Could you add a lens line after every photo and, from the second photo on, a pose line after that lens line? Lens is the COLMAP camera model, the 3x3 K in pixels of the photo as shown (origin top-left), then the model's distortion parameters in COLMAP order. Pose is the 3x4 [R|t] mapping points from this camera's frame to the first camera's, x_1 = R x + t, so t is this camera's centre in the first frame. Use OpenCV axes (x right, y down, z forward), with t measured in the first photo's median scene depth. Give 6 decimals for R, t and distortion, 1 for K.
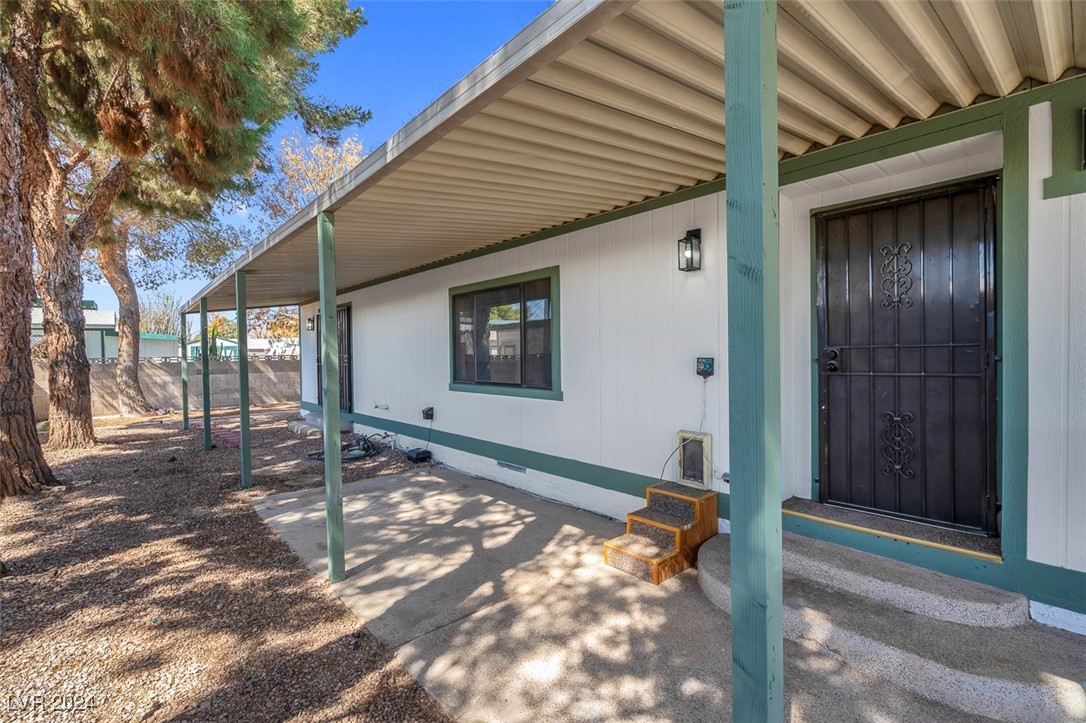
lens RADIAL K [[508.2, 0, 543.0], [0, 508.2, 361.5], [0, 0, 1]] dist [0.001984, 0.000731]
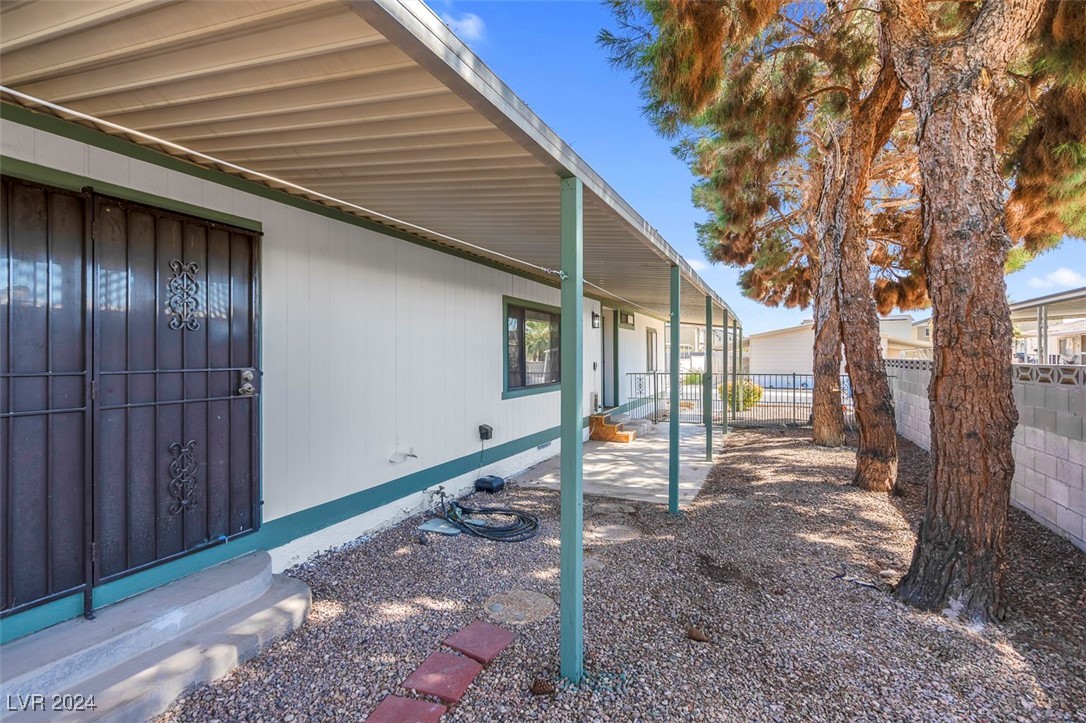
lens RADIAL K [[508.2, 0, 543.0], [0, 508.2, 361.5], [0, 0, 1]] dist [0.001984, 0.000731]
pose [[-0.421206, 0.006126, 0.906944, -1.036957], [0.026511, 0.999633, 0.005561, -0.018499], [-0.906577, 0.026387, -0.421214, 1.267177]]
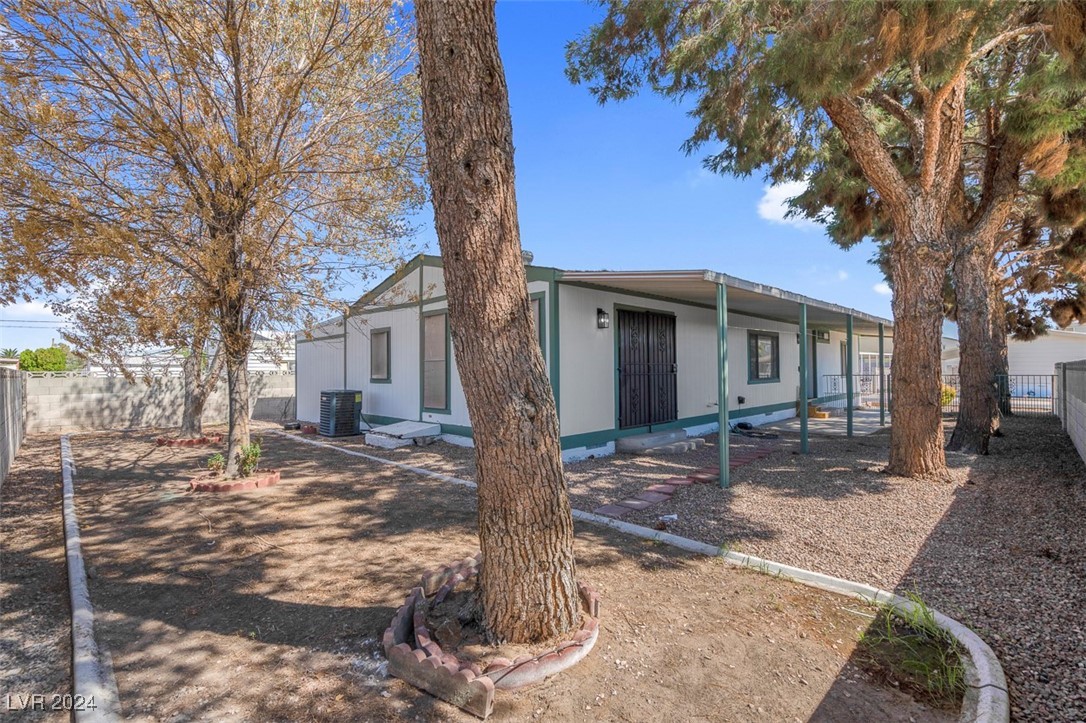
lens RADIAL K [[493.4, 0, 543.0], [0, 493.4, 361.5], [0, 0, 1]] dist [-0.000709, 0.001164]
pose [[-0.080092, 0.030100, 0.996333, -1.771542], [0.027409, 0.999233, -0.027984, 0.004345], [-0.996411, 0.025067, -0.080855, 1.765387]]
